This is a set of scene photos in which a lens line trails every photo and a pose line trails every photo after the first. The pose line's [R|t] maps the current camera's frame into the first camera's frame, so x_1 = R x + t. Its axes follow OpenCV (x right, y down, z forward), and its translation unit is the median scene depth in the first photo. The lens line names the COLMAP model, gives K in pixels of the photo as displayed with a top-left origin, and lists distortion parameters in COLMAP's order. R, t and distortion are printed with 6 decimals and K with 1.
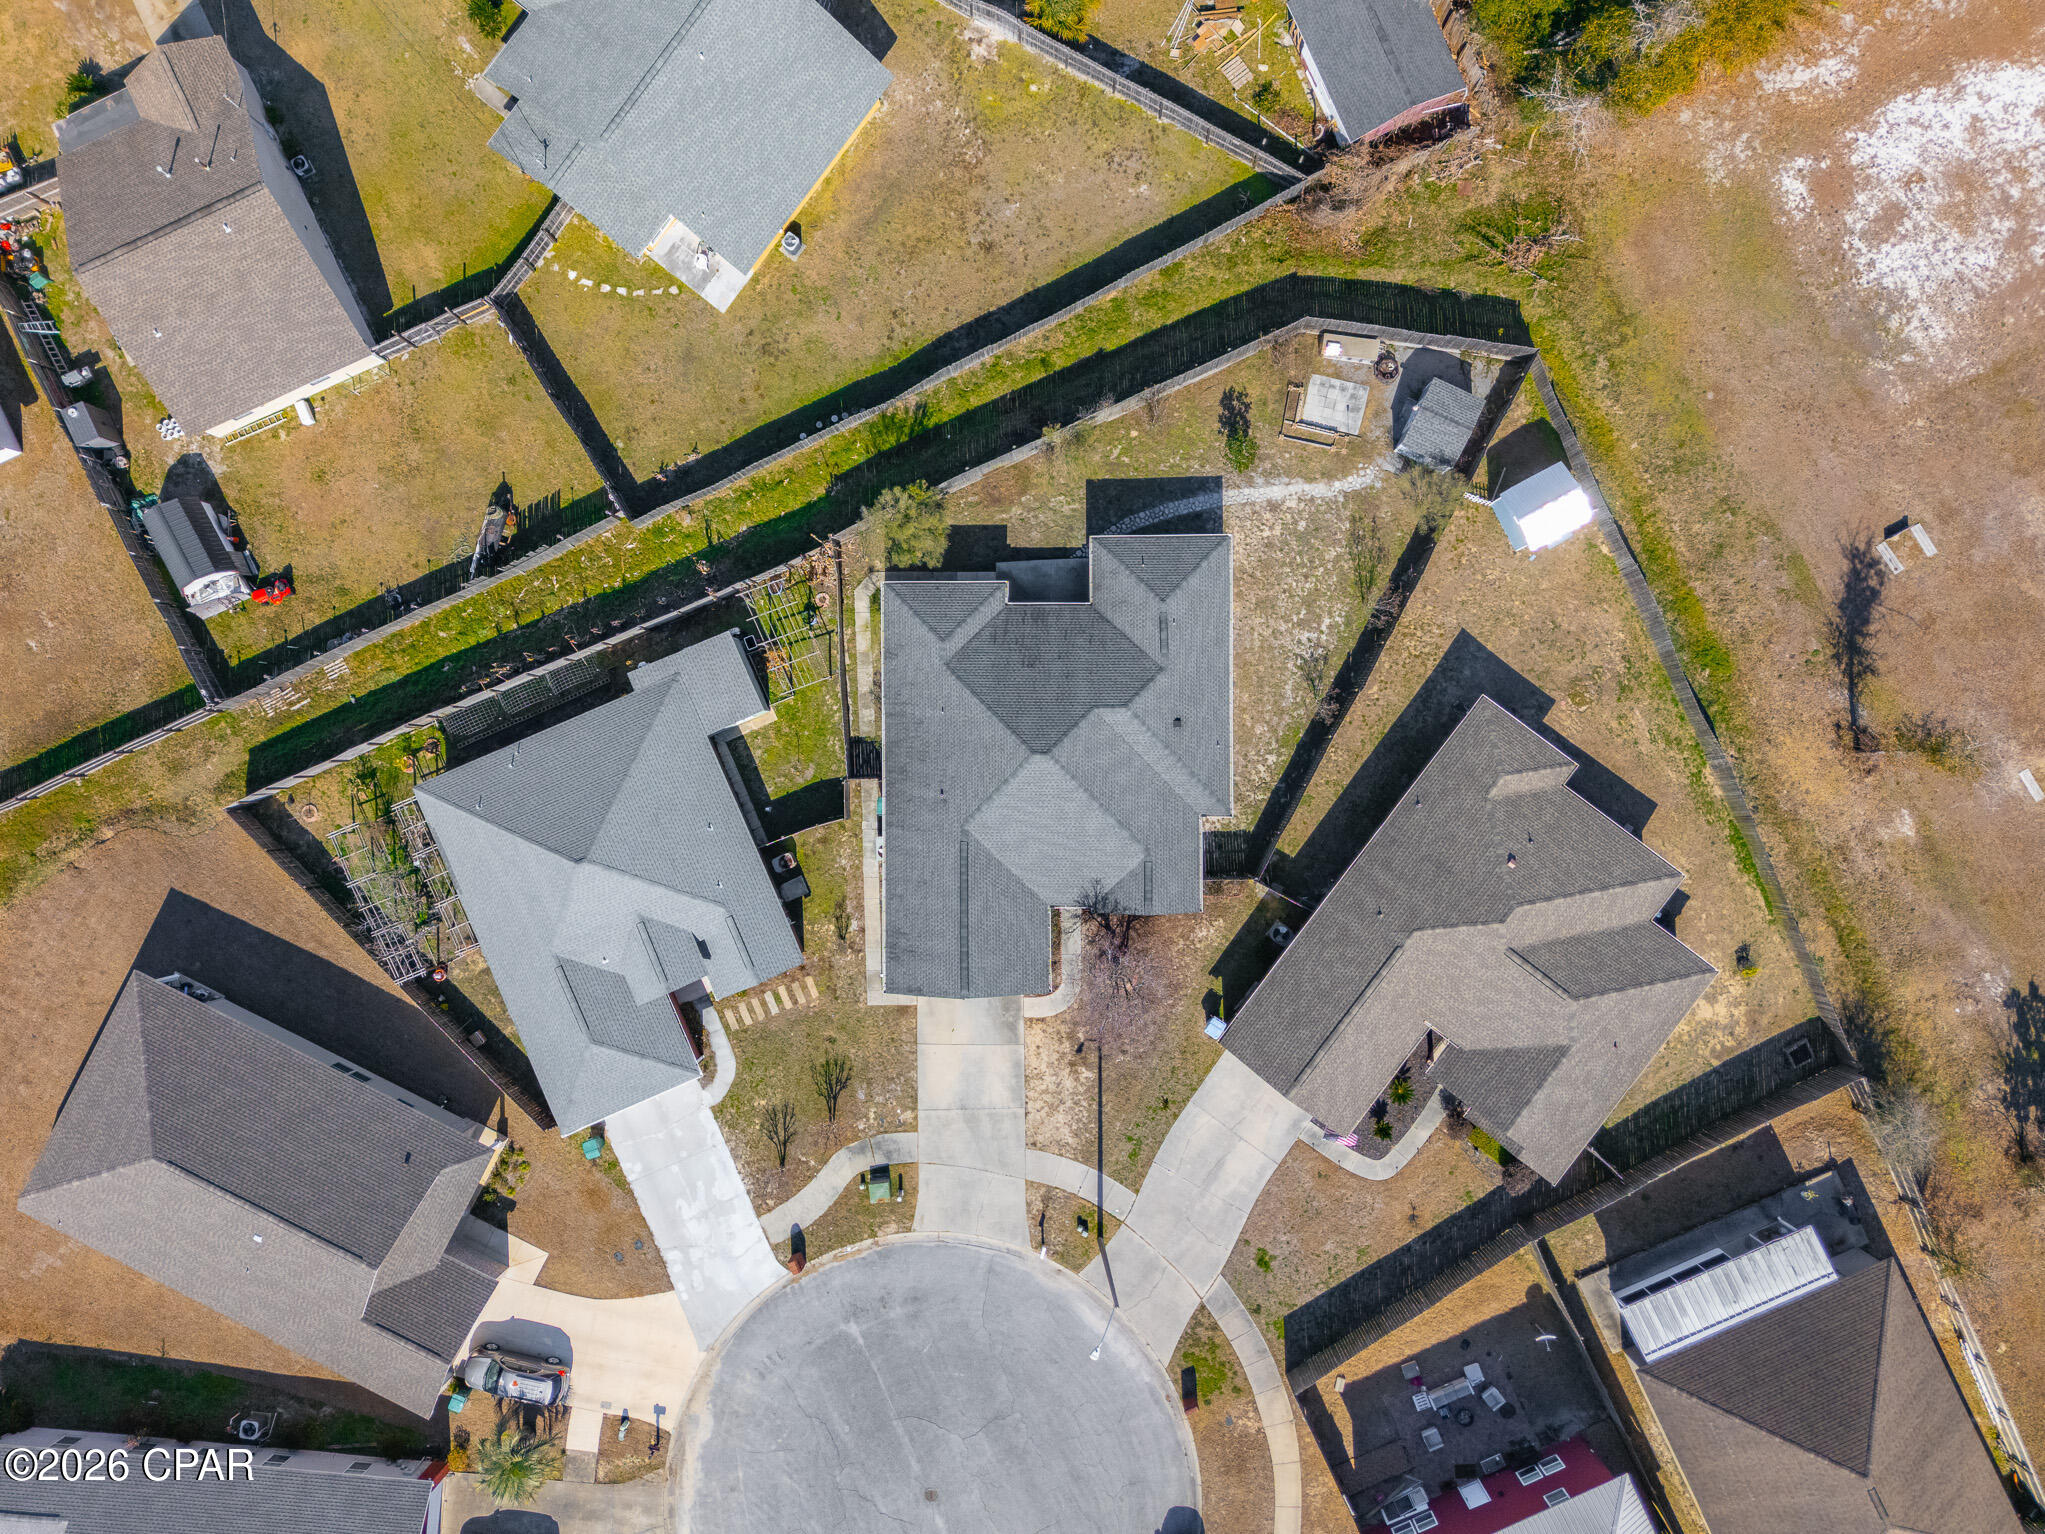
lens RADIAL K [[1507.7, 0, 1022.5], [0, 1507.7, 767.0], [0, 0, 1]] dist [0.073519, -0.064018]
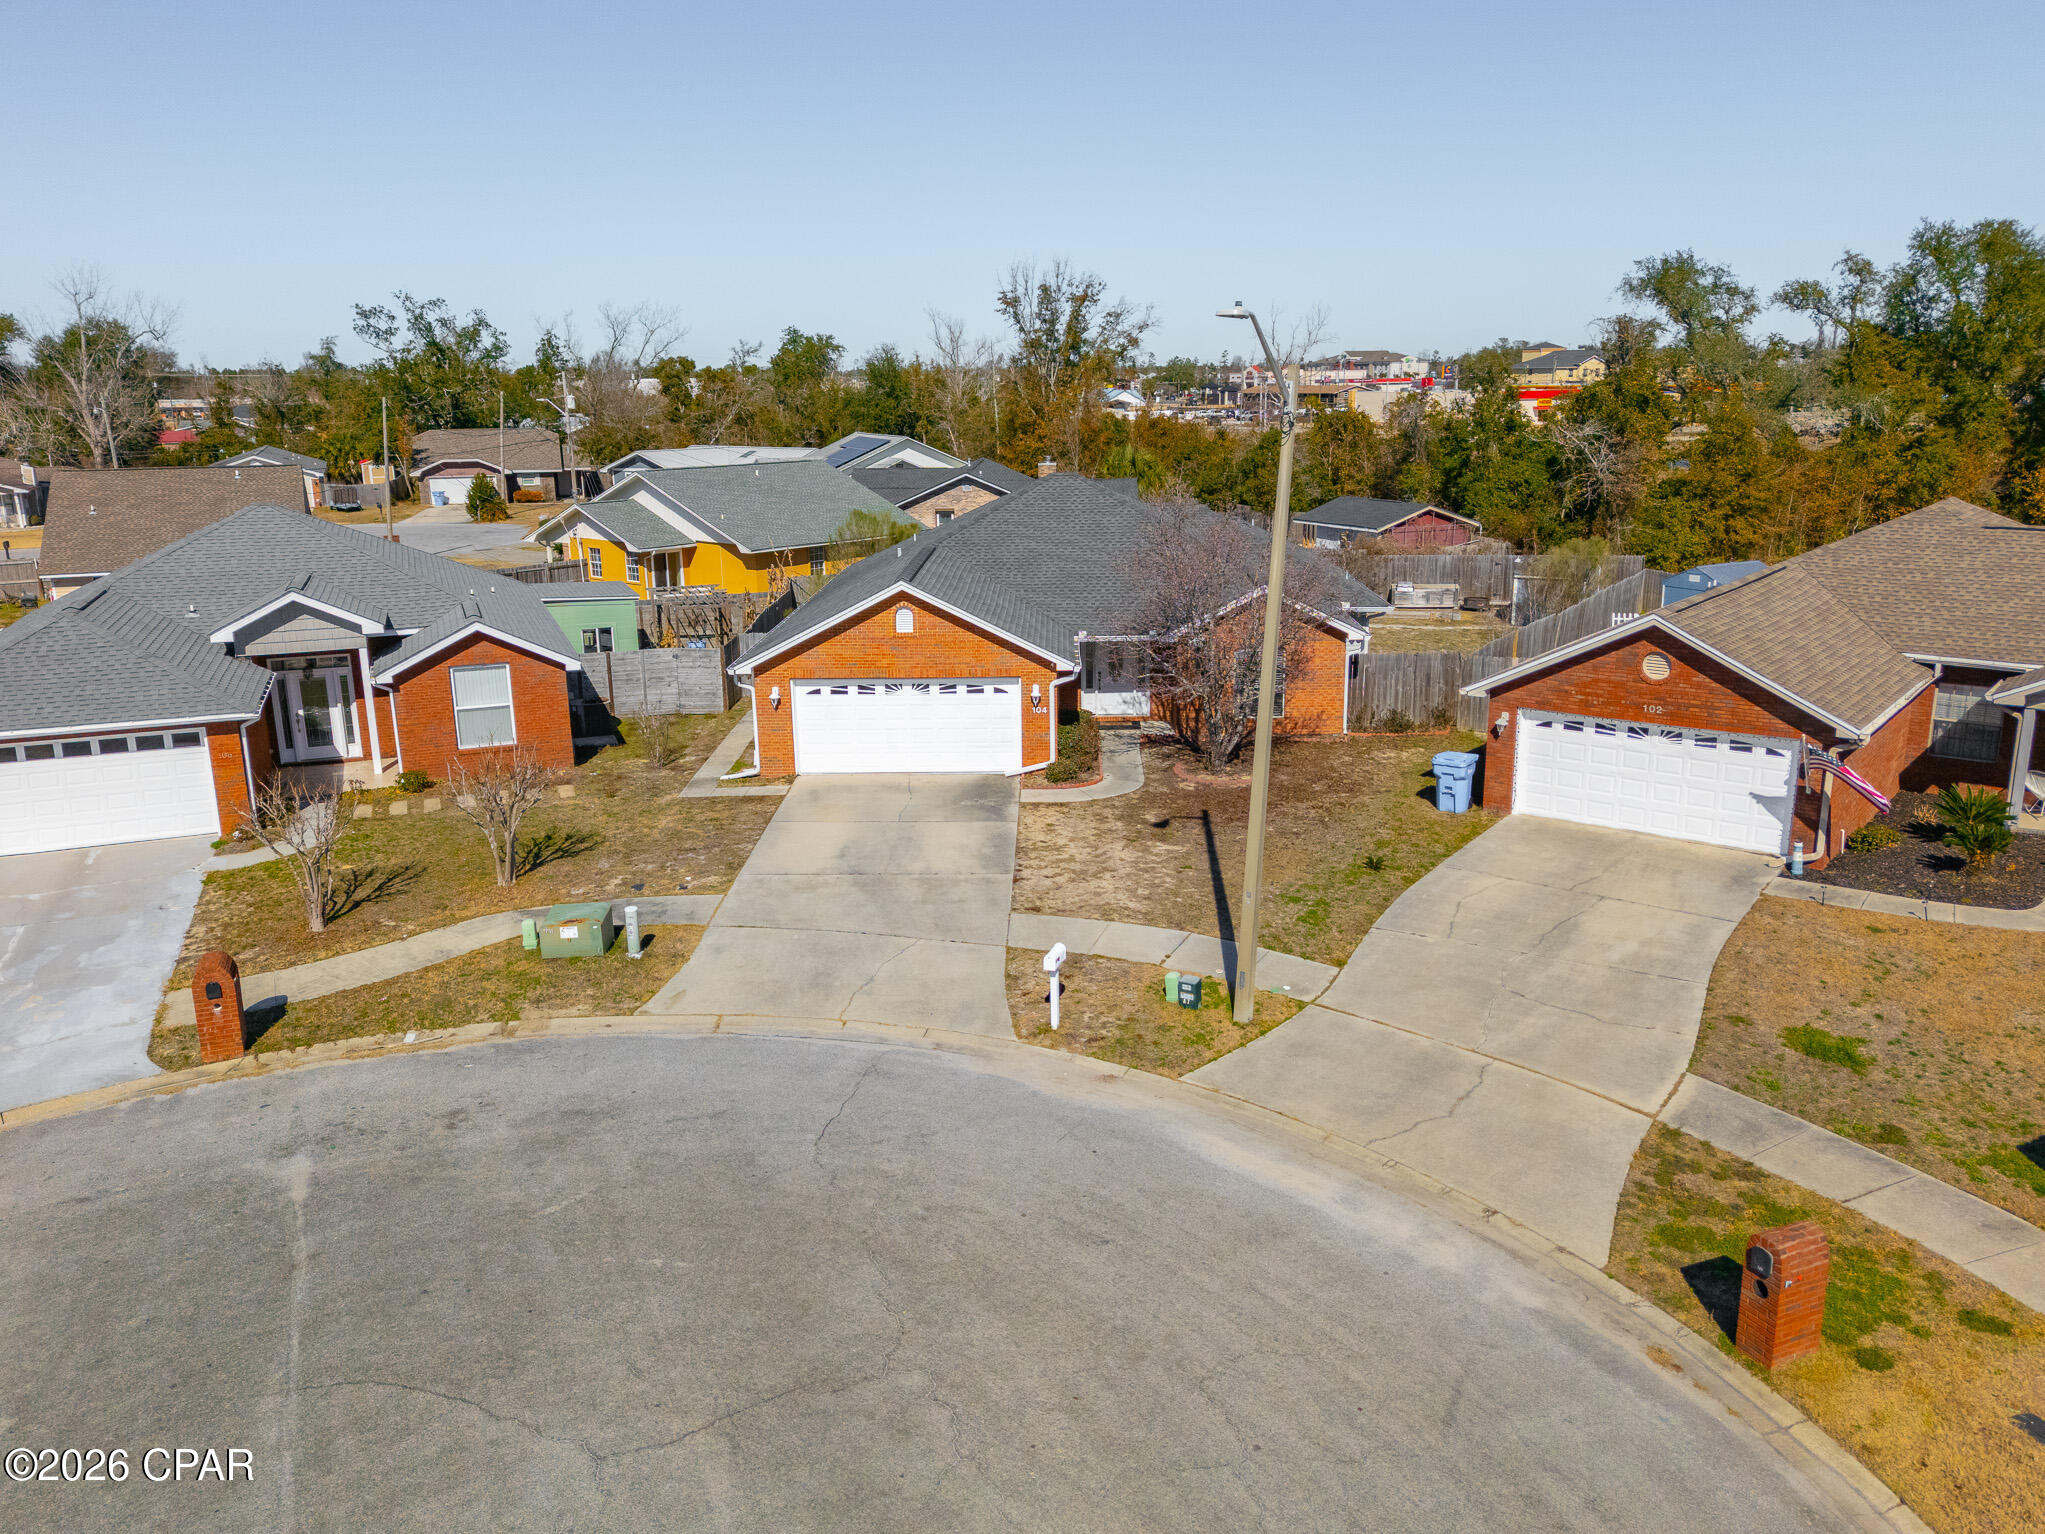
lens RADIAL K [[1530.6, 0, 1022.5], [0, 1530.6, 767.0], [0, 0, 1]] dist [0.072731, -0.060099]
pose [[0.999354, 0.015366, -0.032482, 0.016179], [-0.035209, 0.238201, -0.970578, 0.599525], [-0.007177, 0.971094, 0.238588, 0.877013]]
